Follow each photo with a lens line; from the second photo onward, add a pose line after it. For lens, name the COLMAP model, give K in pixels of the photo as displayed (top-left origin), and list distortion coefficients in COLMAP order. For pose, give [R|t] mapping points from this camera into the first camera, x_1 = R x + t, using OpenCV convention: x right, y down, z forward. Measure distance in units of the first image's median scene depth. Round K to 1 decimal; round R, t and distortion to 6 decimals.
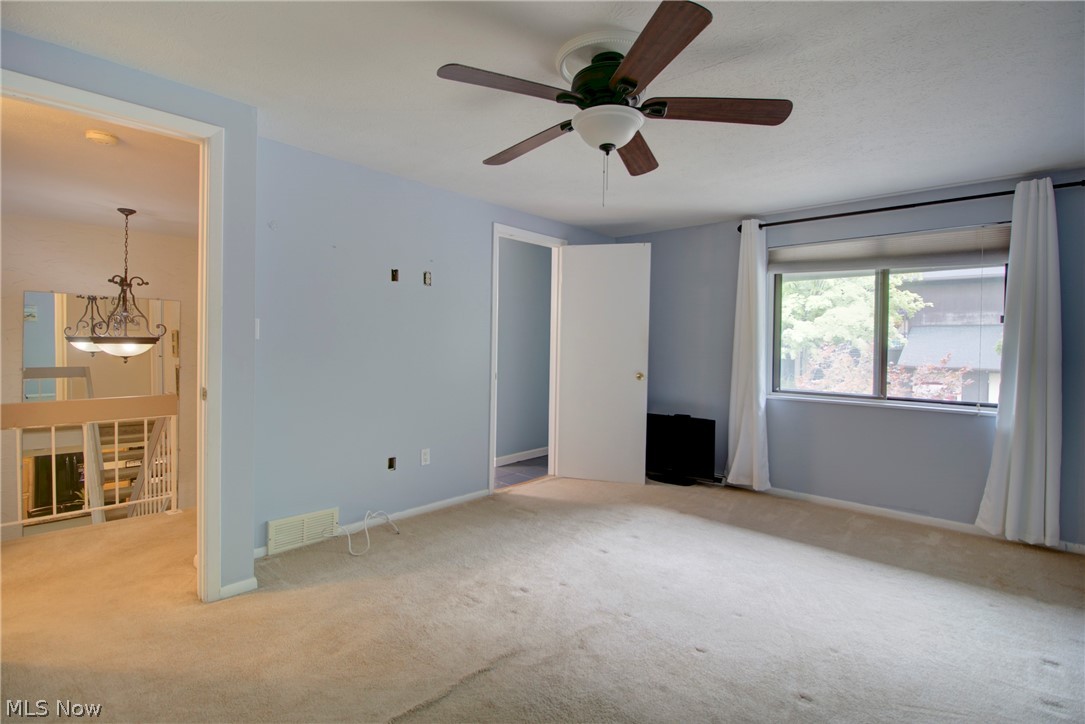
lens RADIAL K [[510.3, 0, 540.1], [0, 510.3, 350.5], [0, 0, 1]] dist [-0.002402, -0.012010]
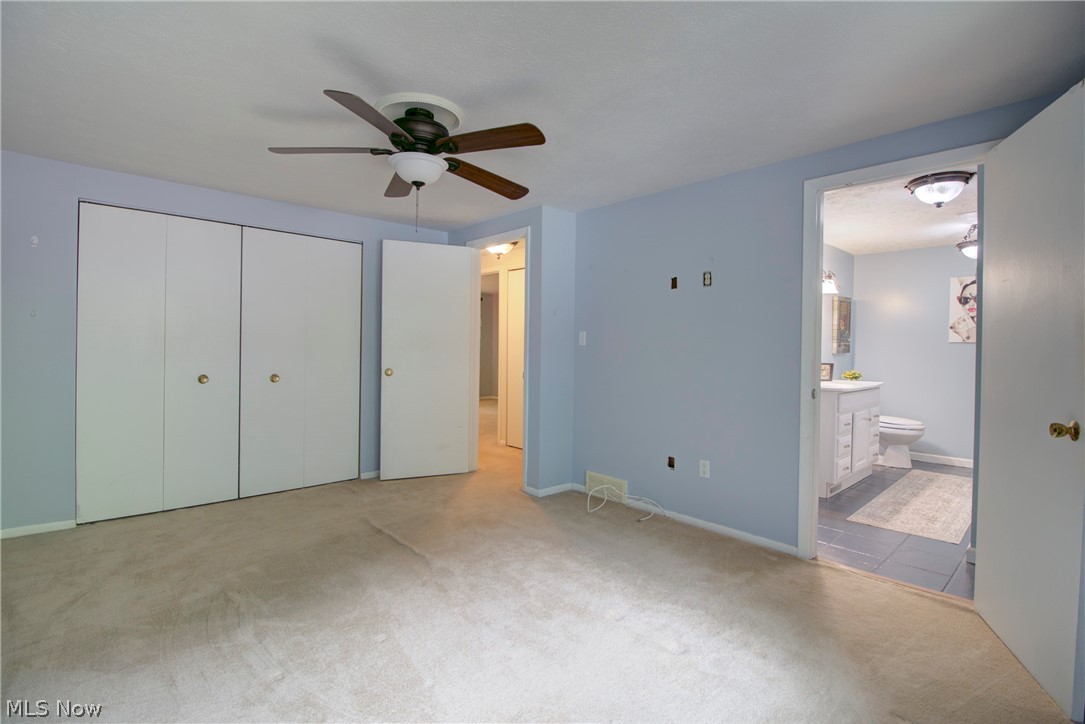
lens RADIAL K [[510.3, 0, 540.1], [0, 510.3, 350.5], [0, 0, 1]] dist [-0.002402, -0.012010]
pose [[-0.084297, -0.004119, -0.996432, 0.775216], [-0.024846, 0.999689, -0.002030, -0.000125], [0.996131, 0.024587, -0.084373, 0.812415]]
